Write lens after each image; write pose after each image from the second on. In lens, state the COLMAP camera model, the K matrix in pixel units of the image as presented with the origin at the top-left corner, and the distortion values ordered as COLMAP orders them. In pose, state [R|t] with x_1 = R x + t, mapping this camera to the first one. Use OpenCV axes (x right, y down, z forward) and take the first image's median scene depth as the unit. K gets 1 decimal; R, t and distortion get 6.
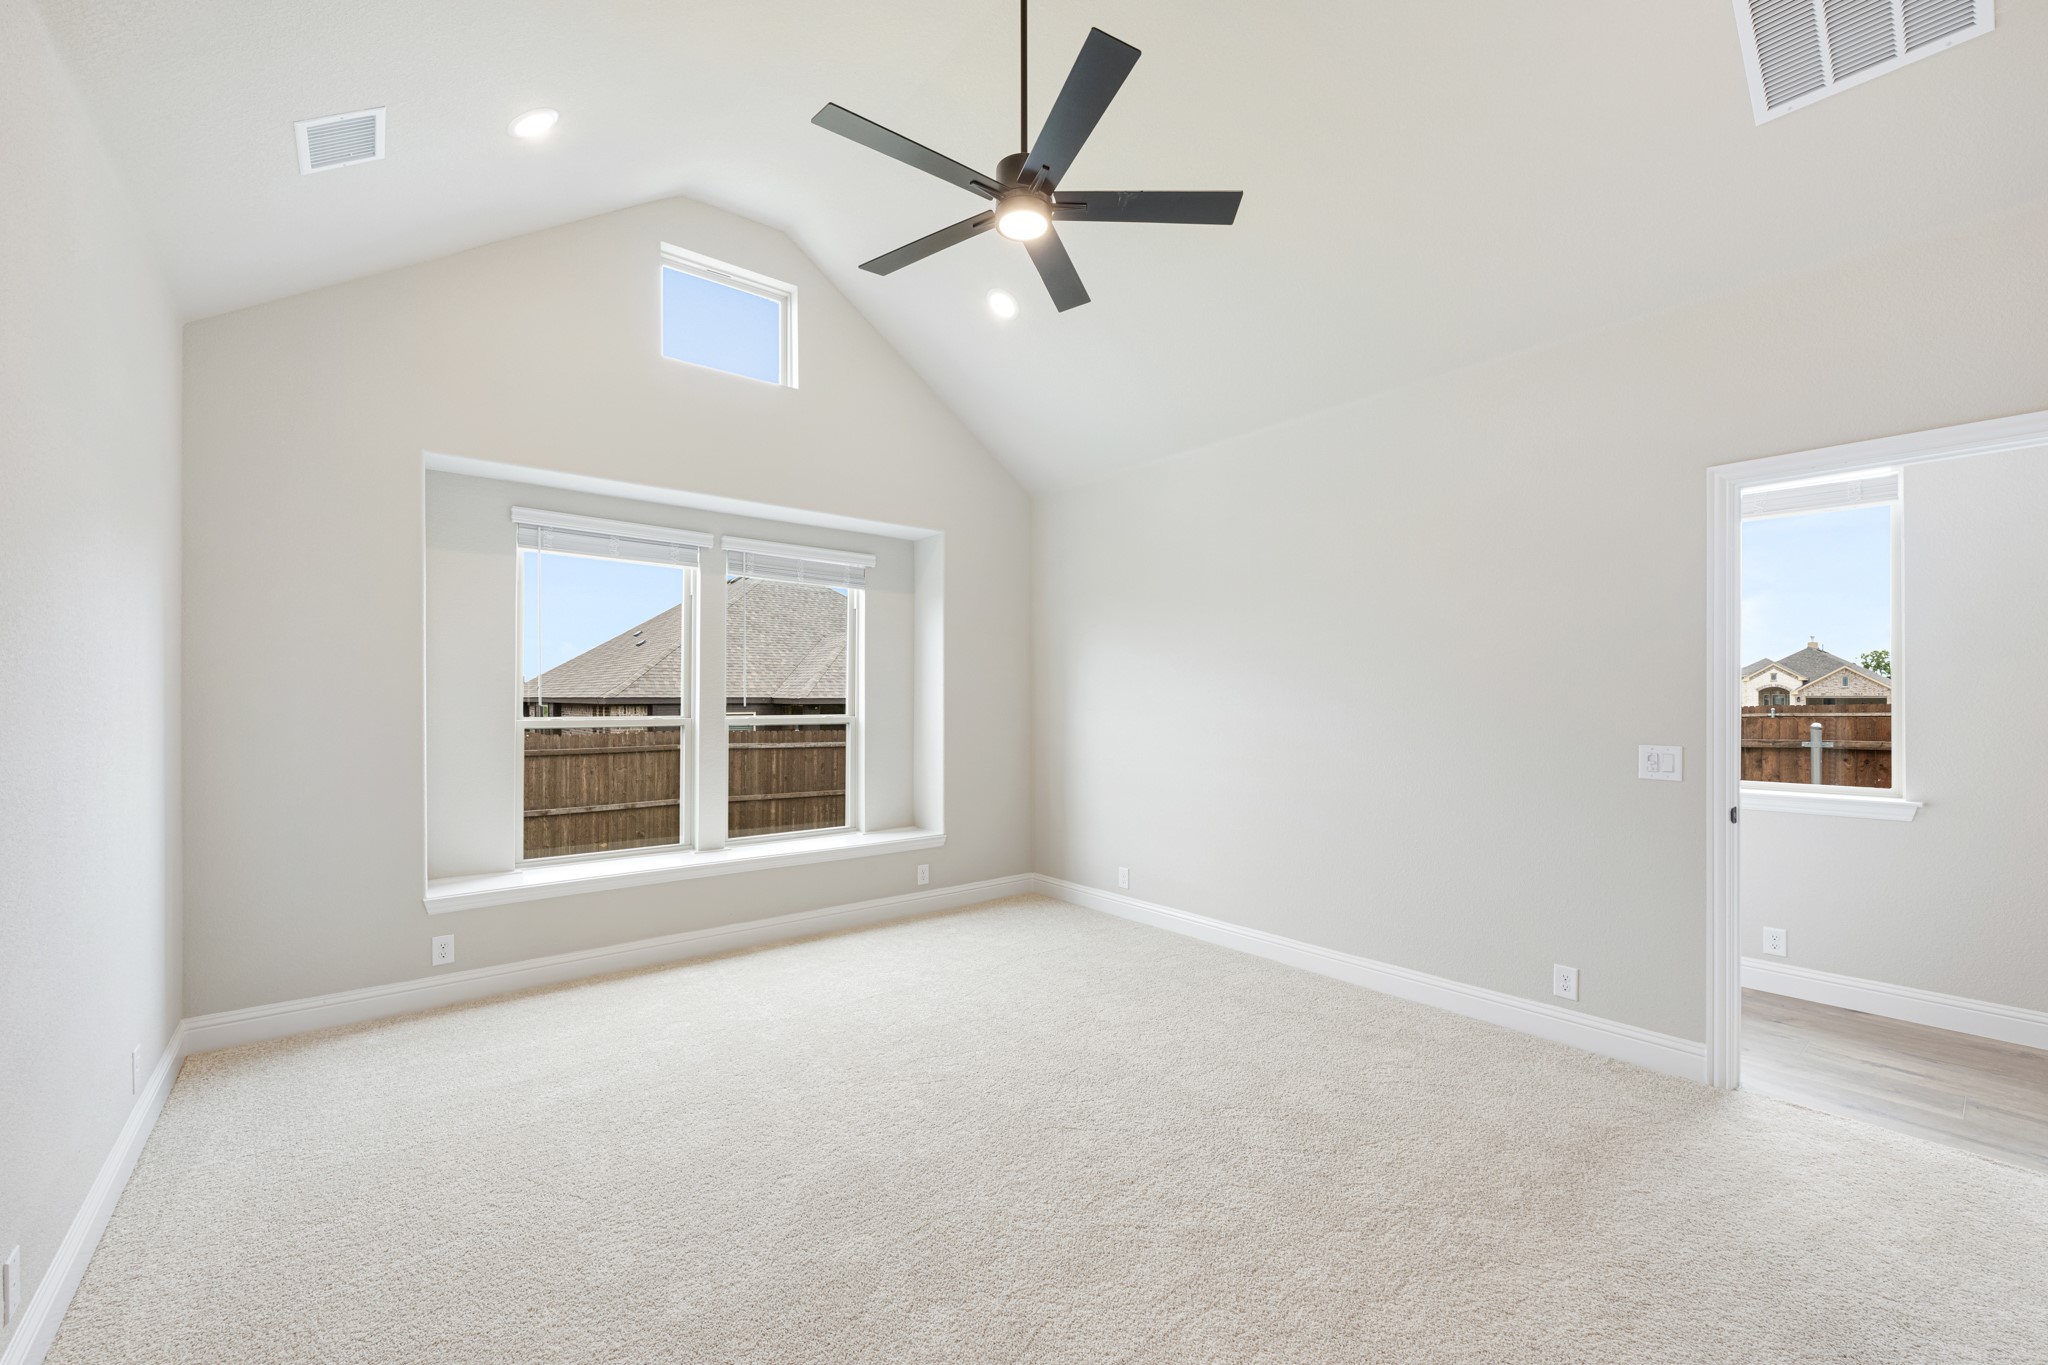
lens RADIAL K [[827.9, 0, 1013.7], [0, 827.9, 696.4], [0, 0, 1]] dist [0.000569, 0.000079]
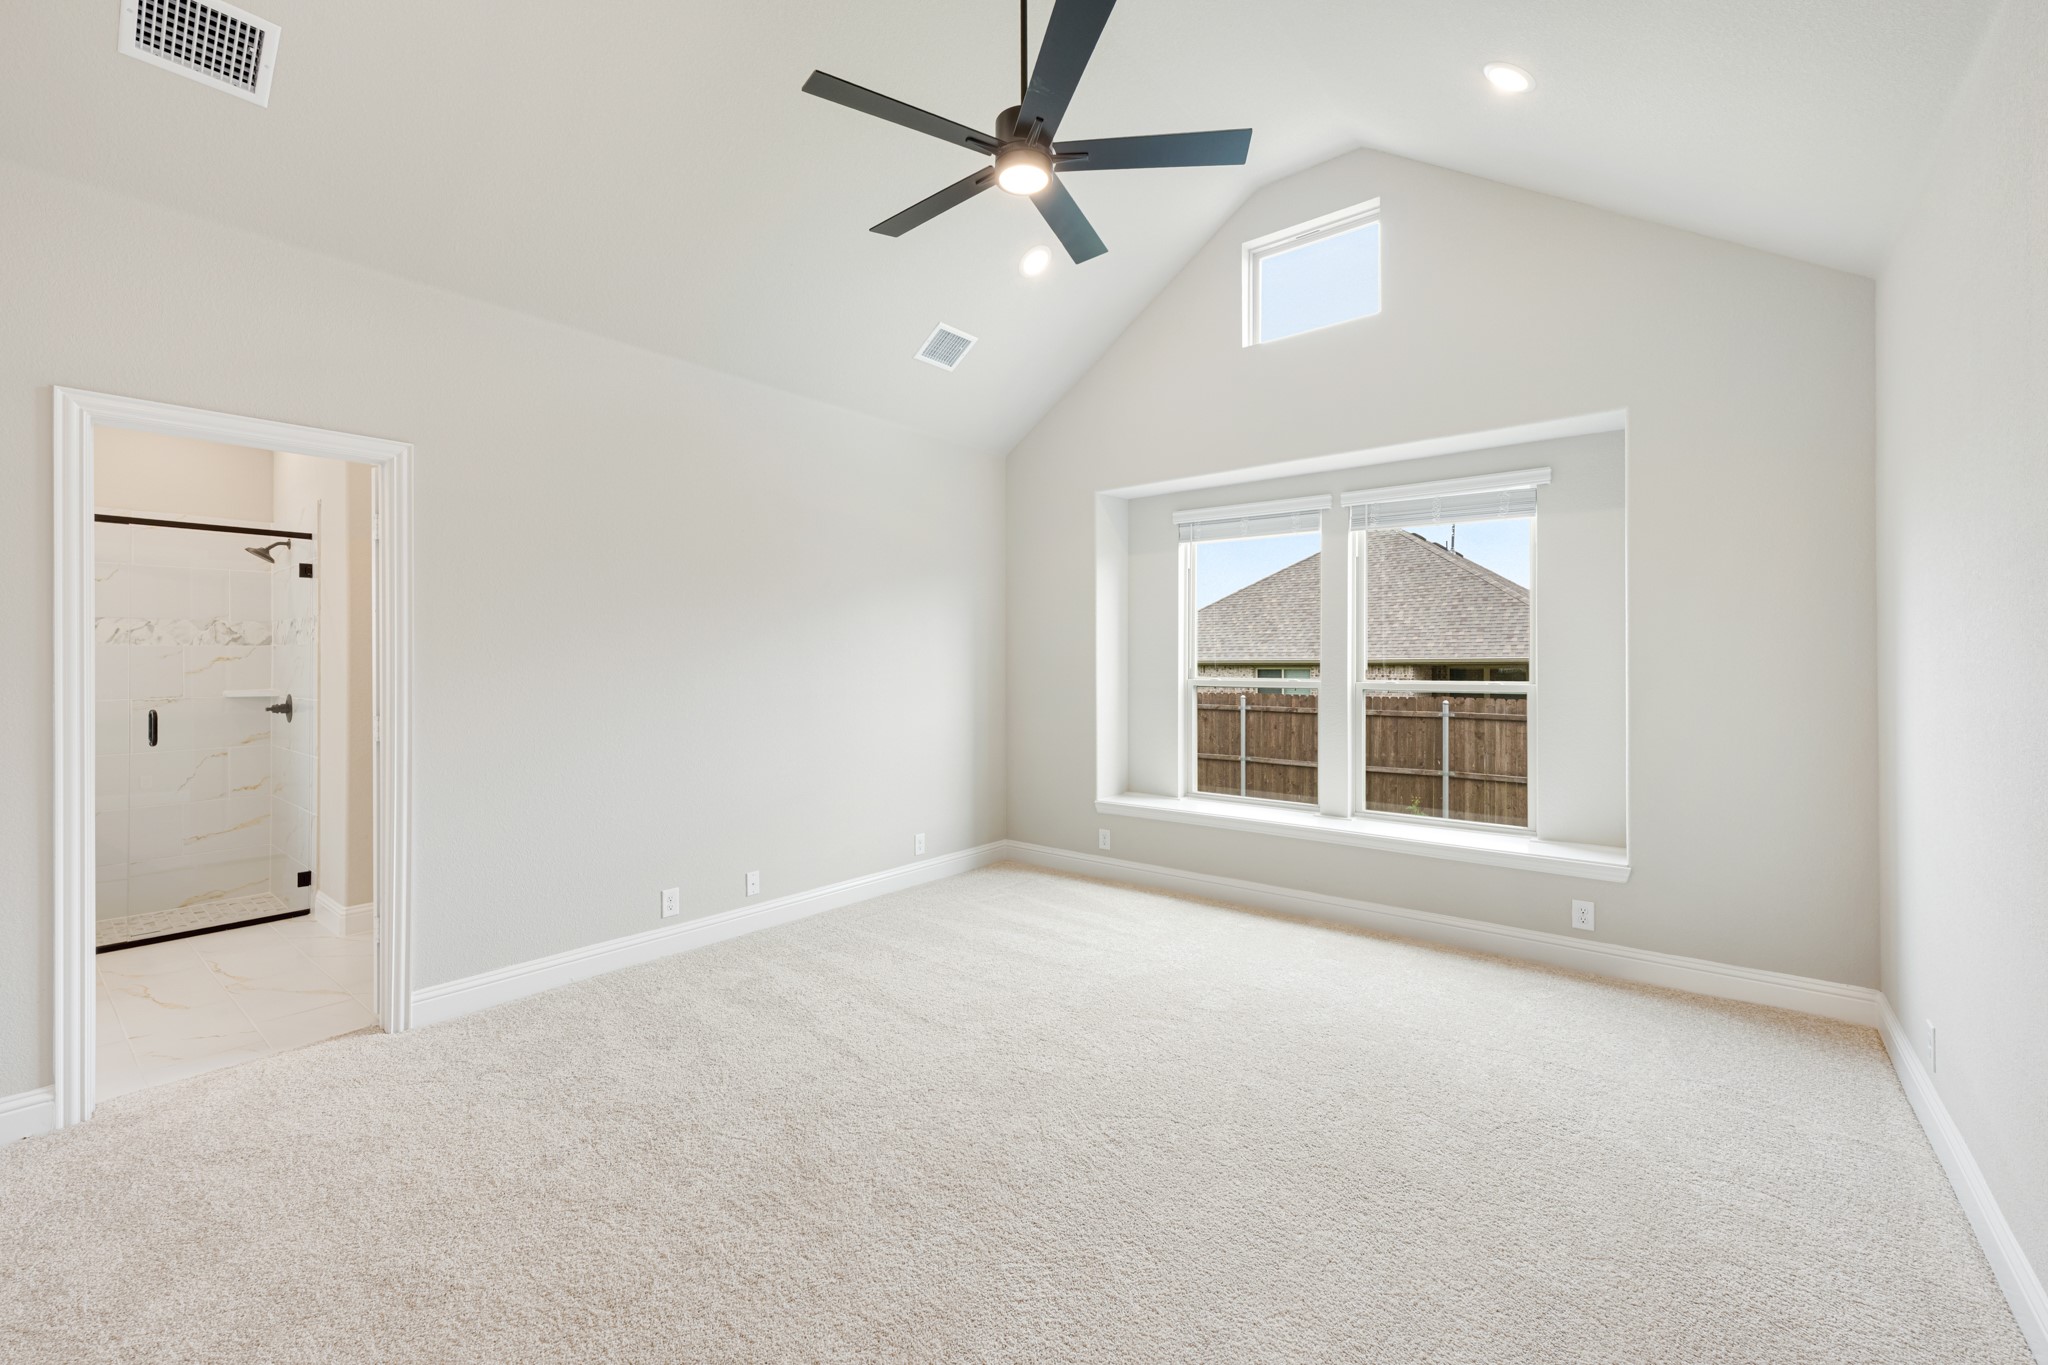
lens RADIAL K [[825.3, 0, 1028.3], [0, 825.3, 664.7], [0, 0, 1]] dist [0.002193, 0.000108]
pose [[0.214081, -0.002145, -0.976814, 0.501721], [0.002635, 0.999995, -0.001619, 0.006707], [0.976812, -0.002227, 0.214086, 0.429654]]
